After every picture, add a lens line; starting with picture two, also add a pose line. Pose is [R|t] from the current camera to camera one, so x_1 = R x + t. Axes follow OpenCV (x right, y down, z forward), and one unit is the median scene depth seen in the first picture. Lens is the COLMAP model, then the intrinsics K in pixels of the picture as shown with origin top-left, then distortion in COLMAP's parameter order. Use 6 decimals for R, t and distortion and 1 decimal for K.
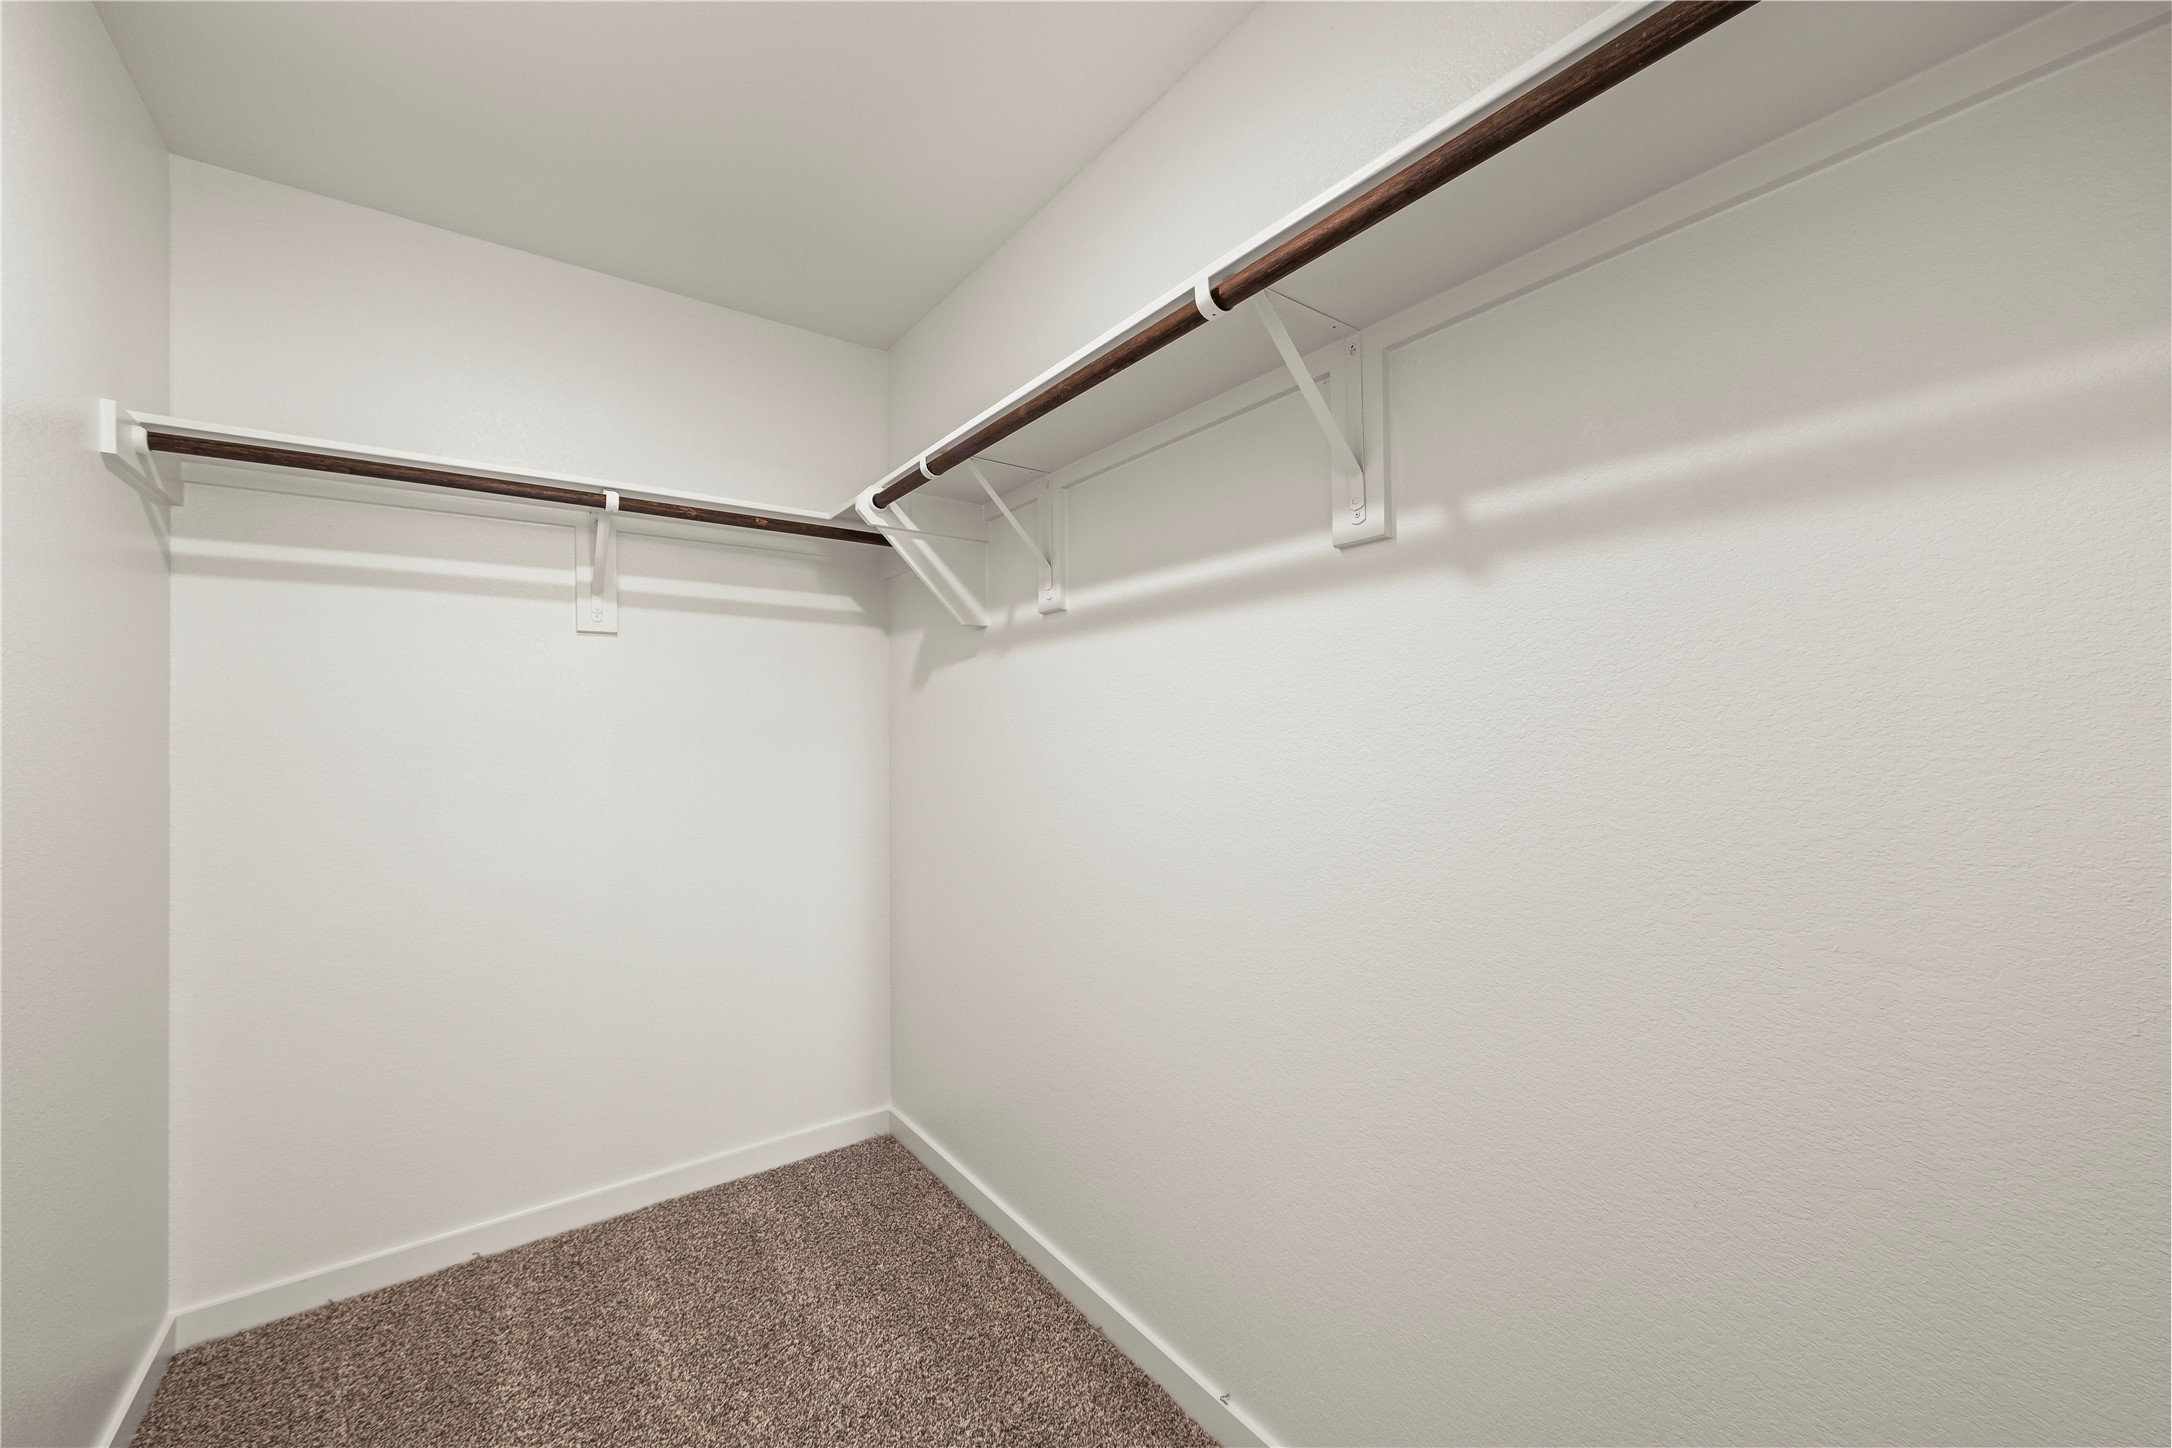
lens RADIAL K [[856.2, 0, 1098.2], [0, 856.2, 729.6], [0, 0, 1]] dist [-0.000427, -0.000277]
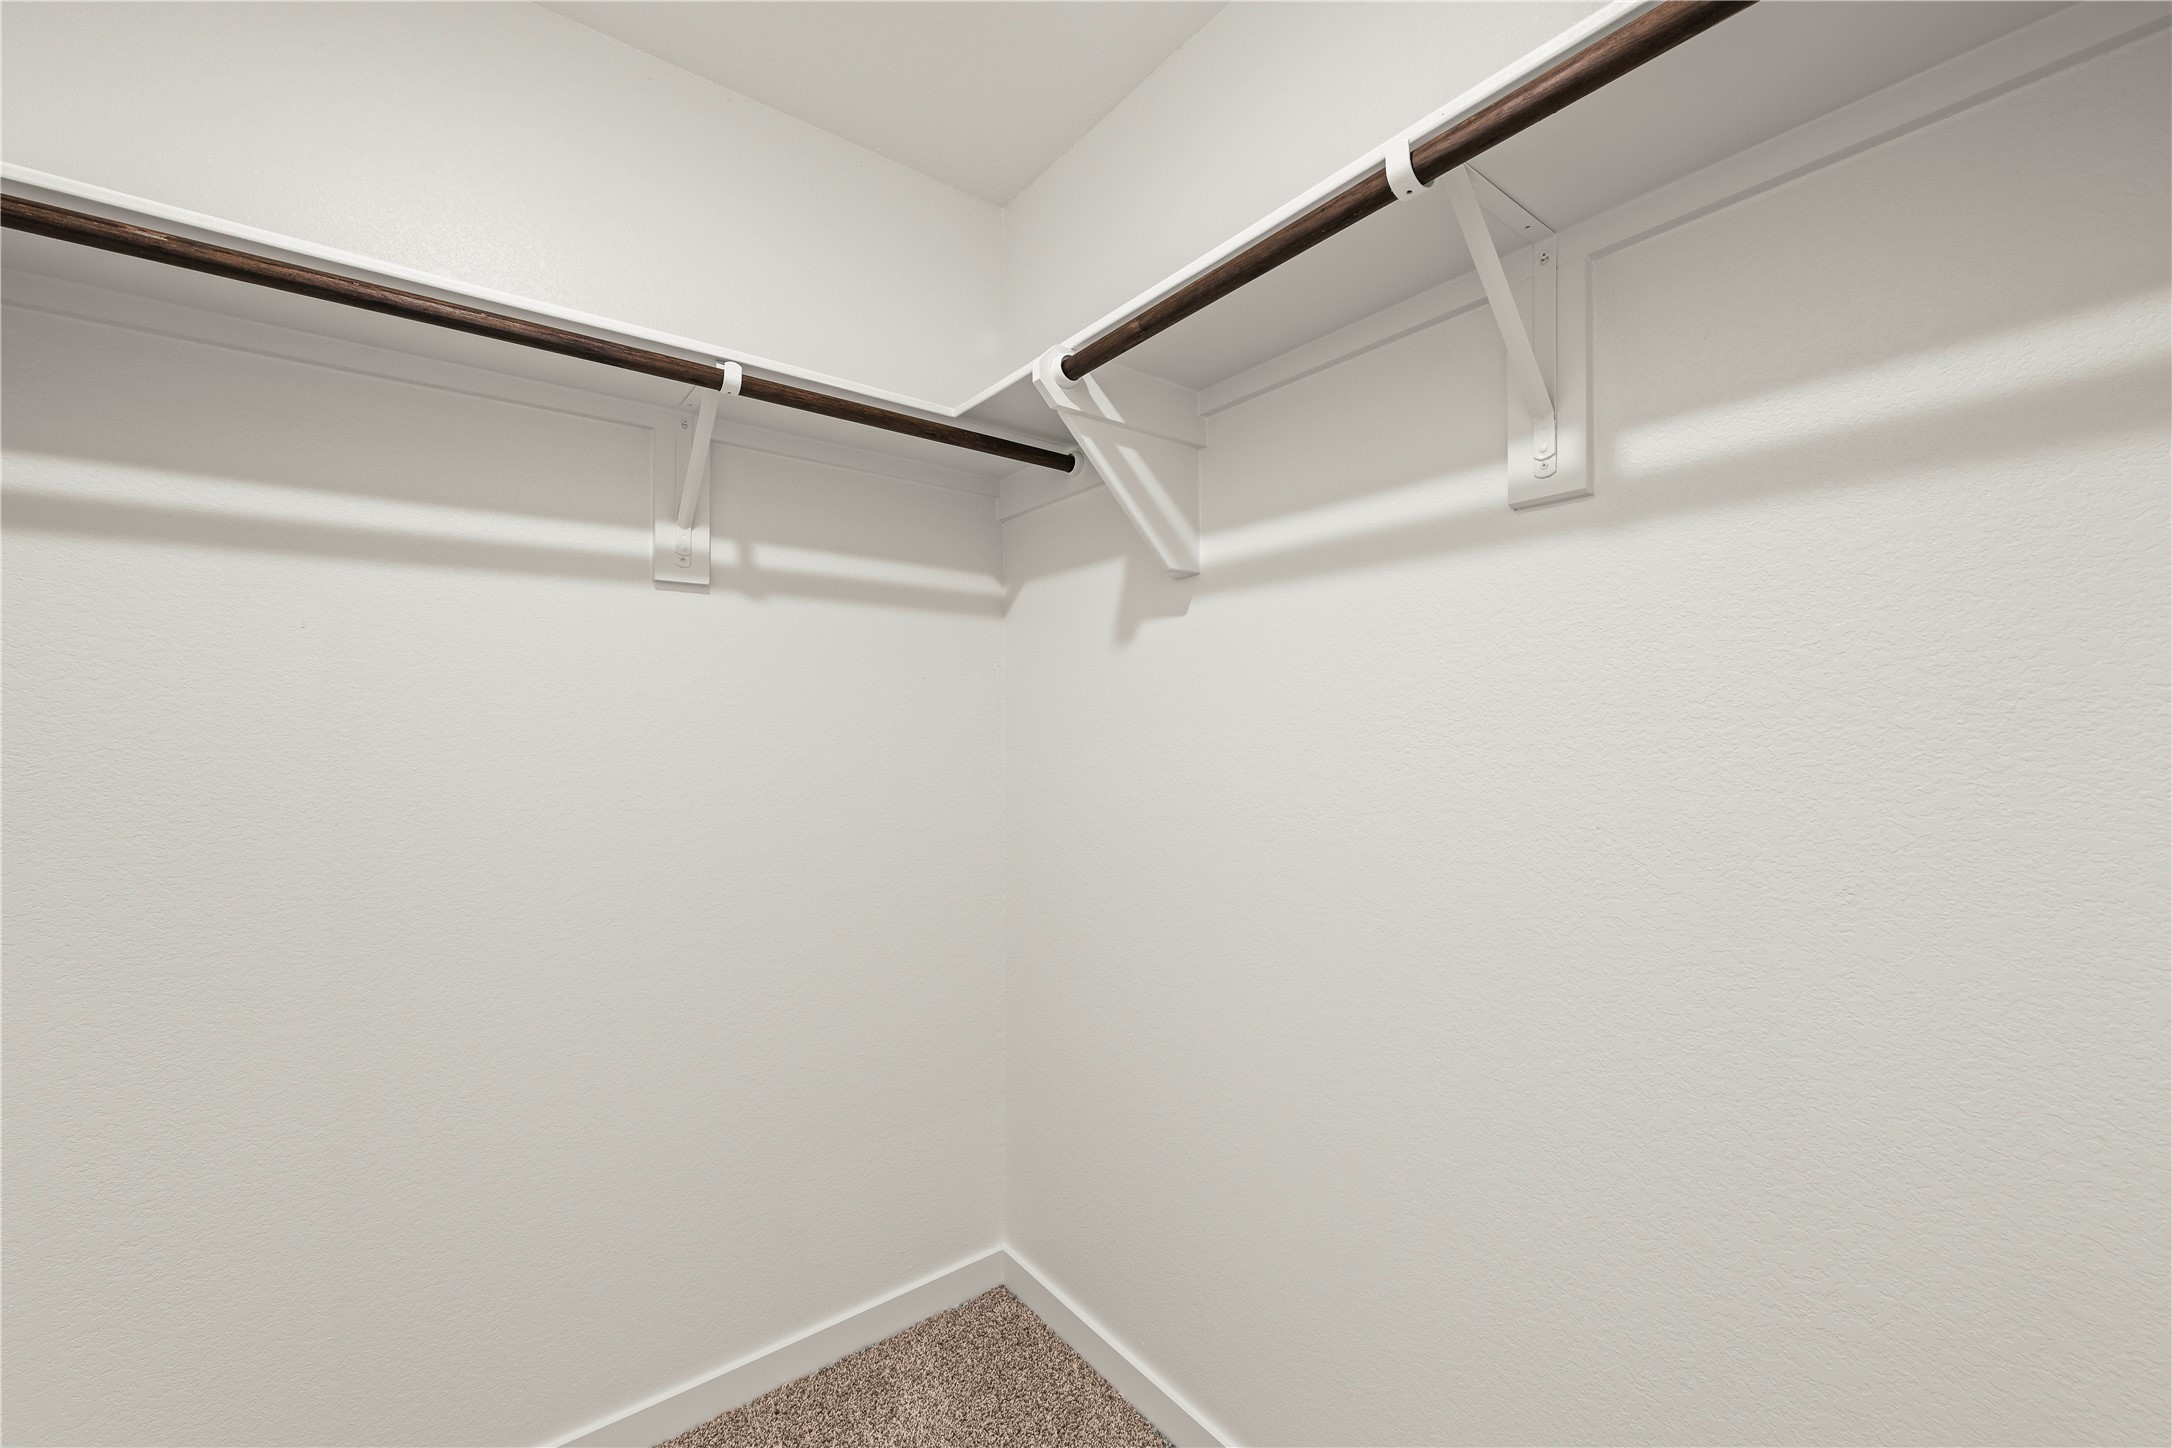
lens RADIAL K [[861.2, 0, 1095.5], [0, 861.2, 724.1], [0, 0, 1]] dist [0.008542, -0.000067]
pose [[0.999422, 0.010732, 0.032245, -0.161987], [-0.010588, 0.999933, -0.004651, 0.002424], [-0.032293, 0.004307, 0.999469, 0.223895]]
